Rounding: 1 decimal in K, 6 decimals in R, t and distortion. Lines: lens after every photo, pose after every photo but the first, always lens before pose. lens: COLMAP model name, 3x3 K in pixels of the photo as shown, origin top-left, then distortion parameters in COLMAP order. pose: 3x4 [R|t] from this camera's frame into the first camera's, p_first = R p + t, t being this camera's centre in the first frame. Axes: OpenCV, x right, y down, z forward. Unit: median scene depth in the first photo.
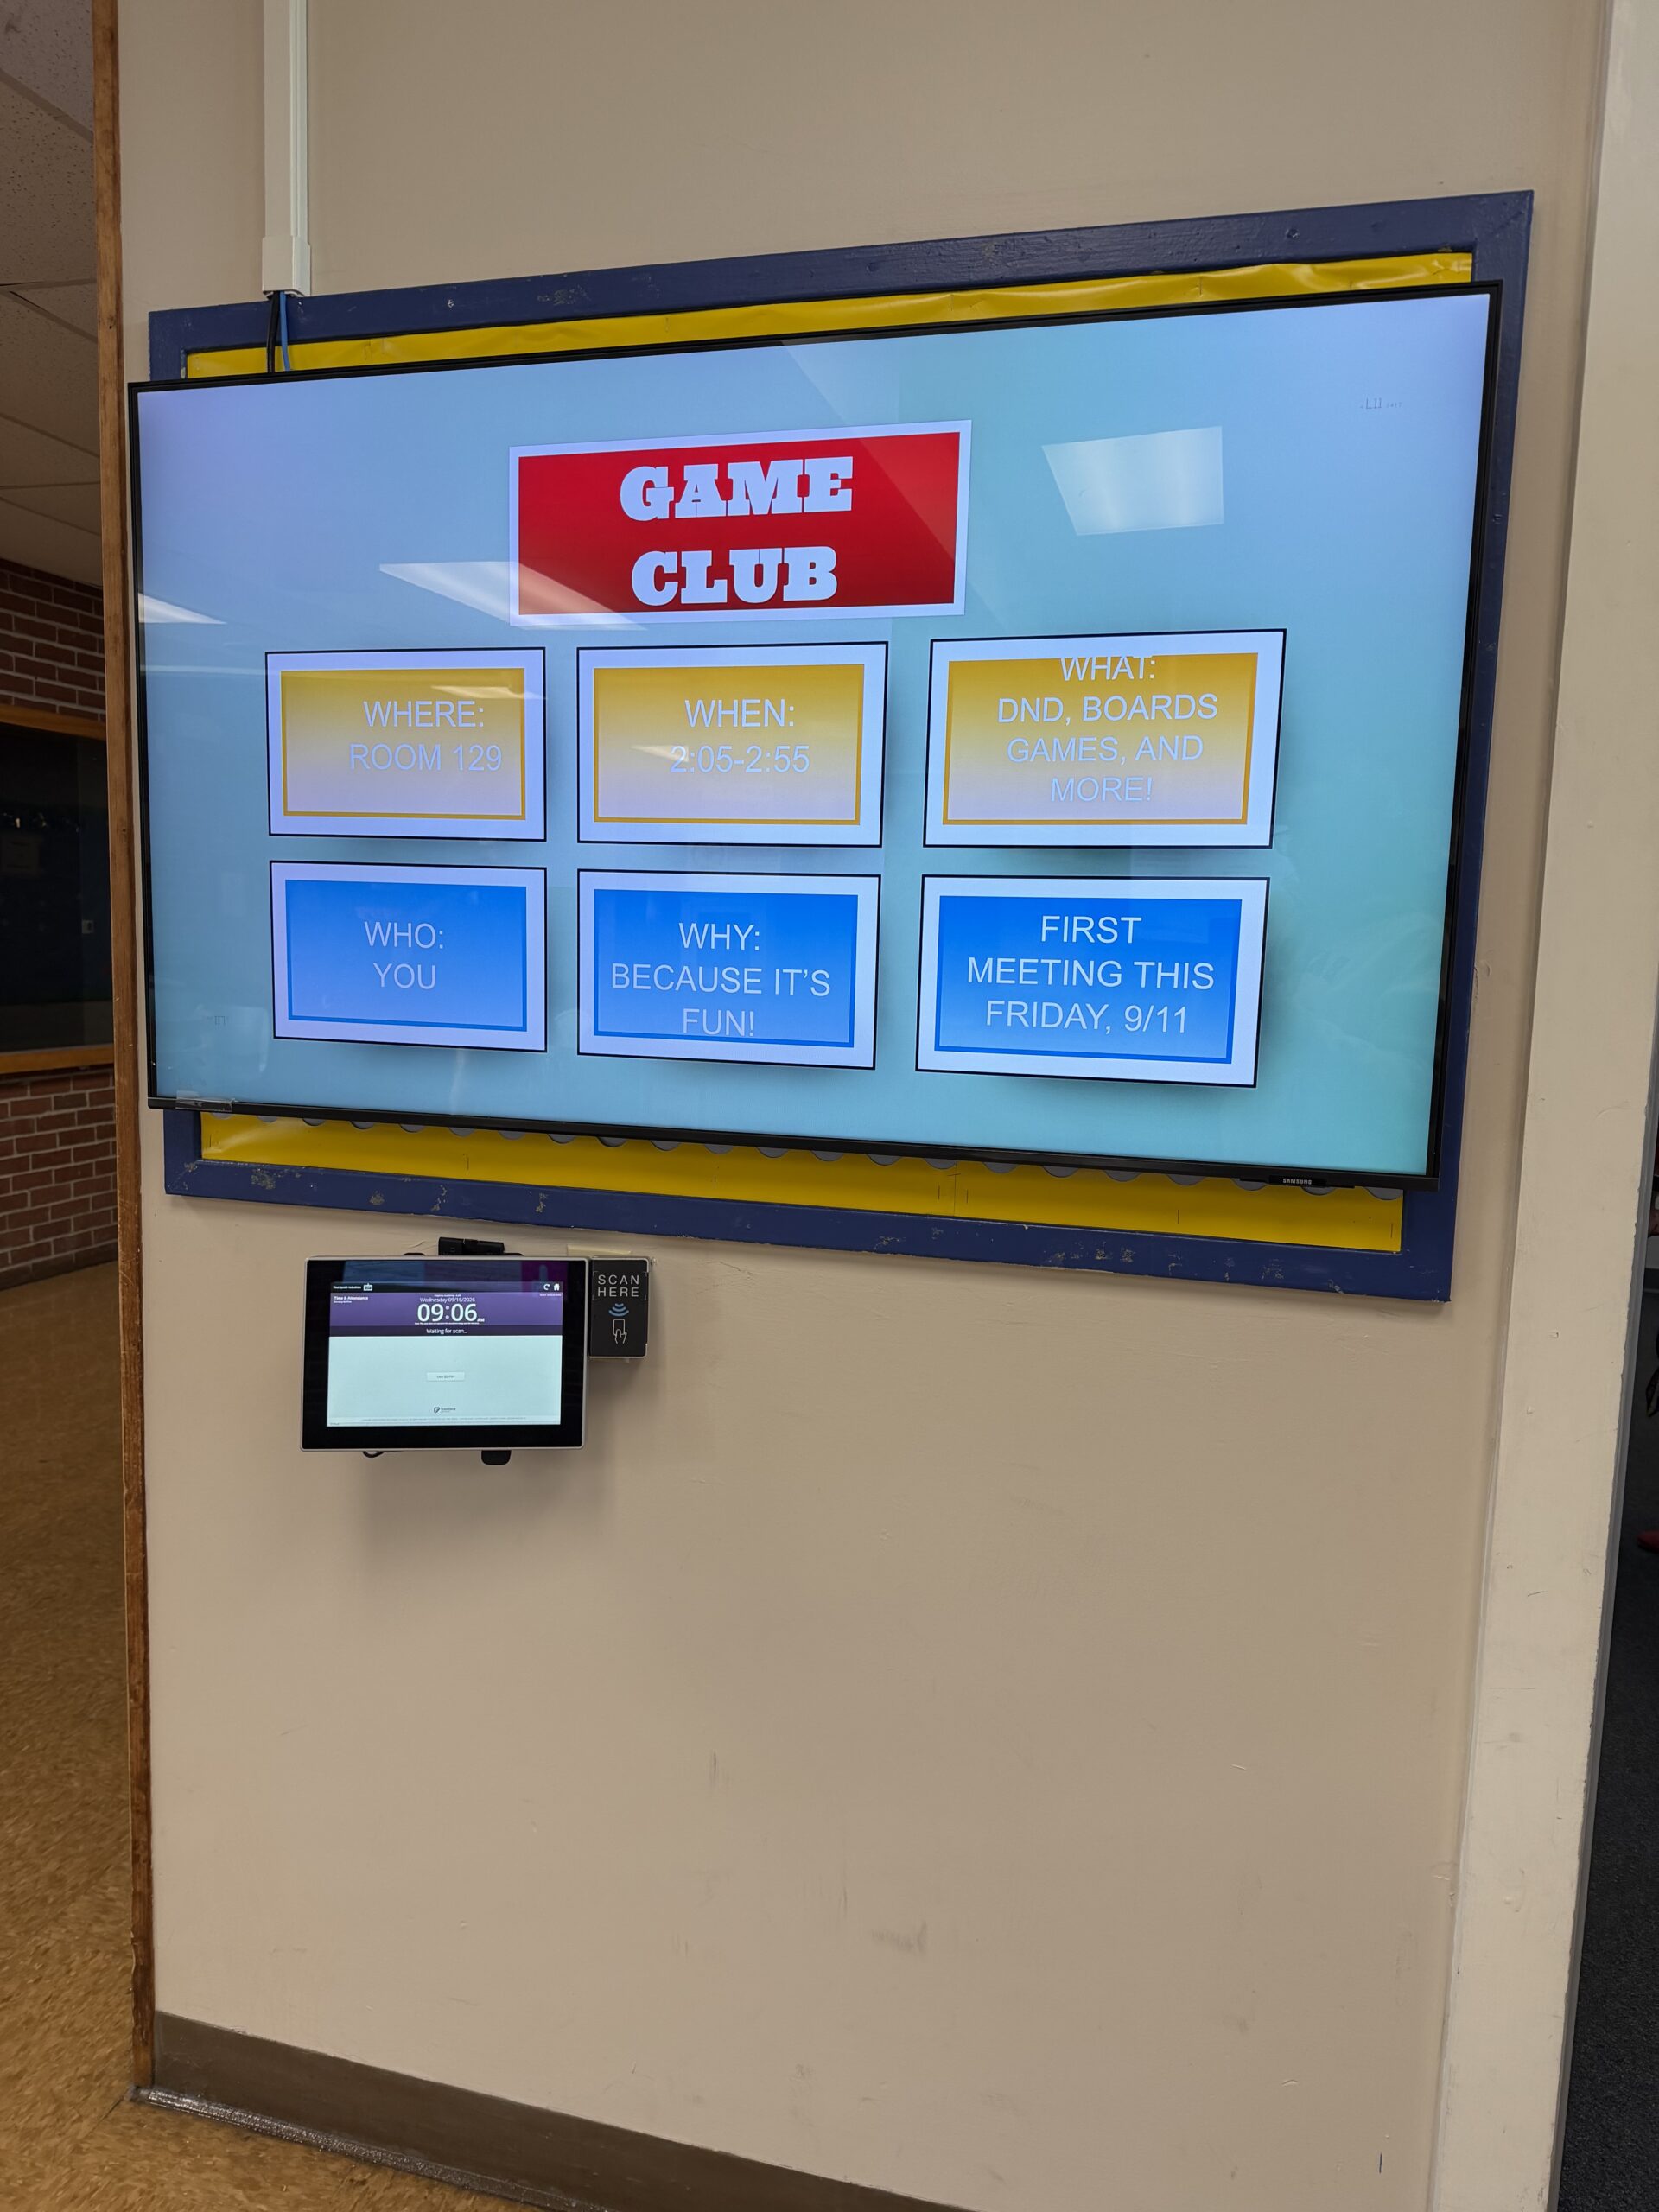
lens RADIAL K [[1537.5, 0, 829.5], [0, 1537.5, 1106.0], [0, 0, 1]] dist [-0.004684, -0.001043]
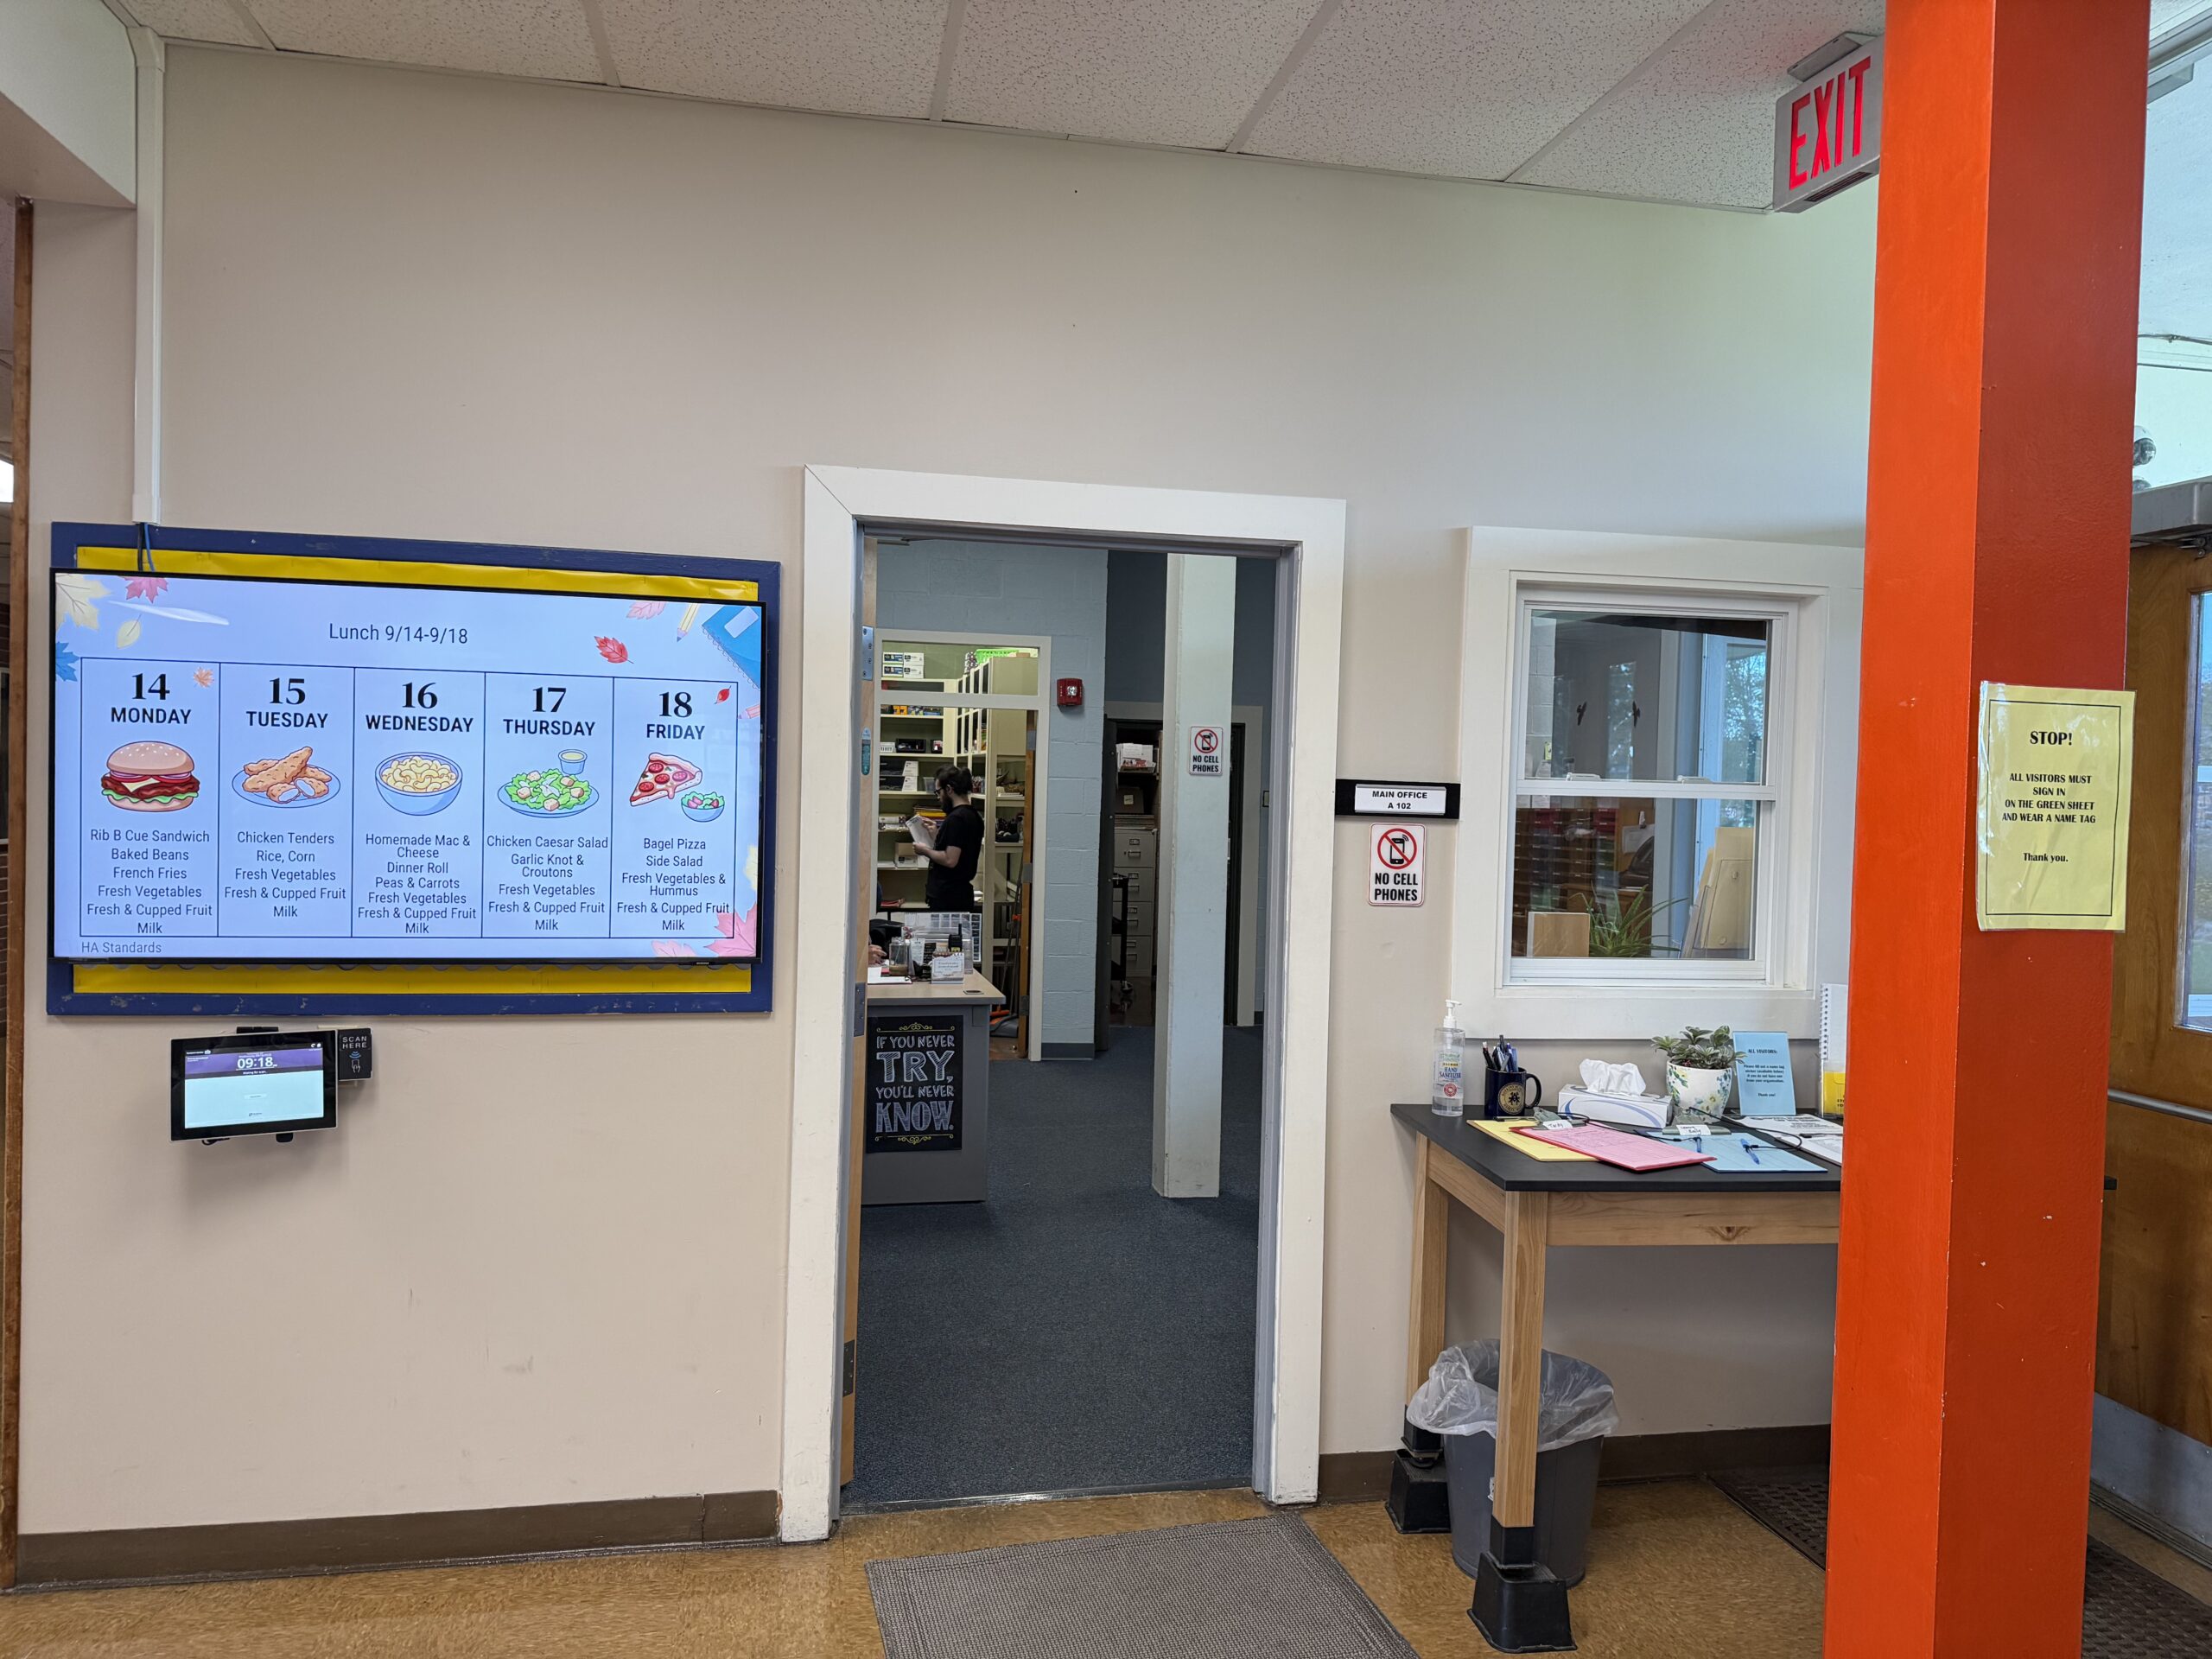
lens RADIAL K [[1517.2, 0, 1106.0], [0, 1517.2, 829.5], [0, 0, 1]] dist [0.069338, -0.074688]
pose [[0.897327, -0.014546, 0.441126, -0.138894], [0.052334, 0.995912, -0.073617, 0.042660], [-0.438252, 0.089144, 0.894421, -1.158033]]
